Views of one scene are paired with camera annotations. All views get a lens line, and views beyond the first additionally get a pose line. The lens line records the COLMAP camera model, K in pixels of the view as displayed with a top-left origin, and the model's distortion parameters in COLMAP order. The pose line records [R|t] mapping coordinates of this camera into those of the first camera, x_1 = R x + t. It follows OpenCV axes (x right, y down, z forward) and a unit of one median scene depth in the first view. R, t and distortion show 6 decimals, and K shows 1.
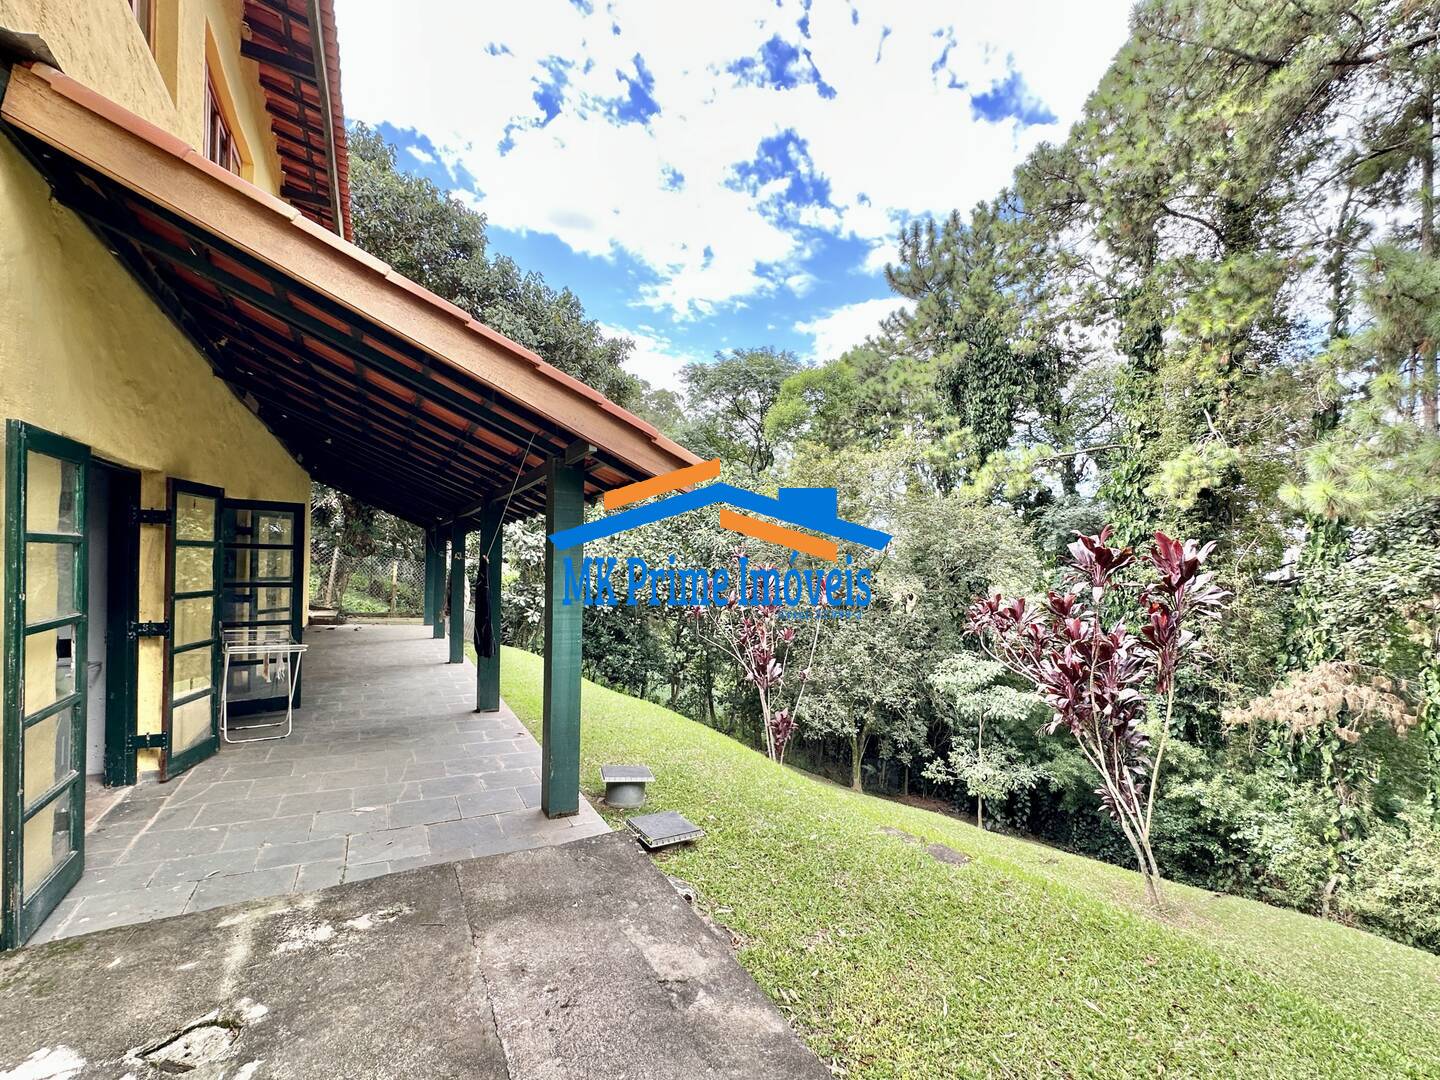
lens RADIAL K [[603.1, 0, 722.9], [0, 603.1, 554.7], [0, 0, 1]] dist [-0.012244, -0.000147]
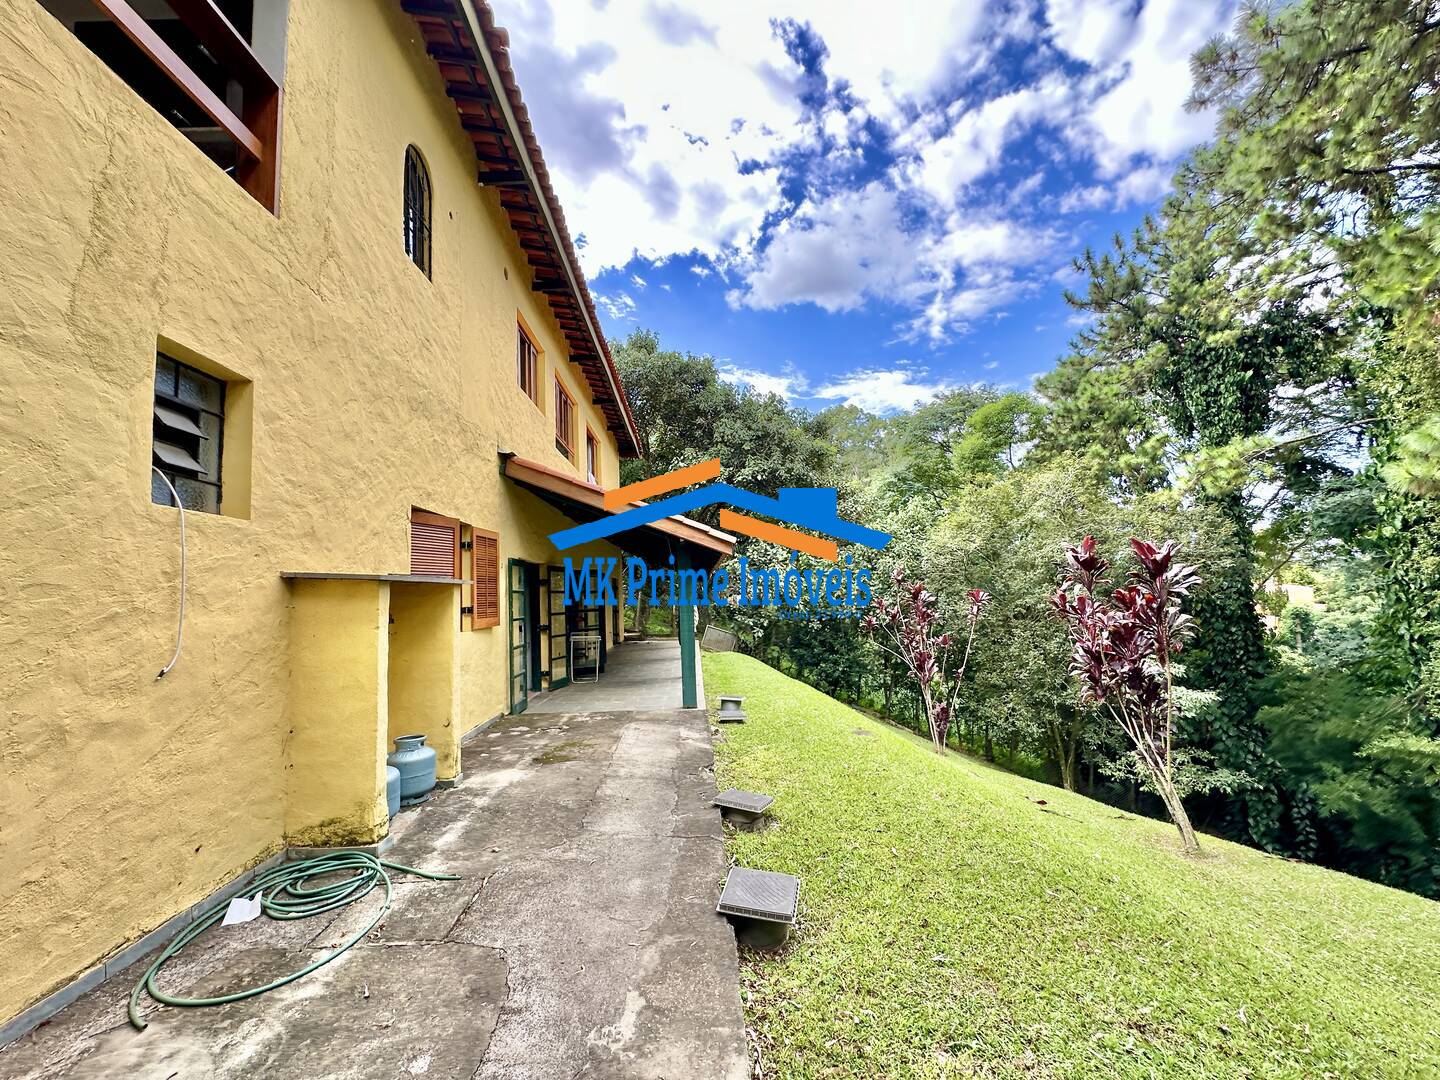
lens RADIAL K [[582.8, 0, 714.3], [0, 582.8, 541.1], [0, 0, 1]] dist [-0.000146, -0.000019]
pose [[0.880025, -0.101586, -0.463935, 0.179795], [0.065922, 0.993528, -0.092503, 0.008324], [0.470329, 0.050821, 0.881027, -0.178920]]
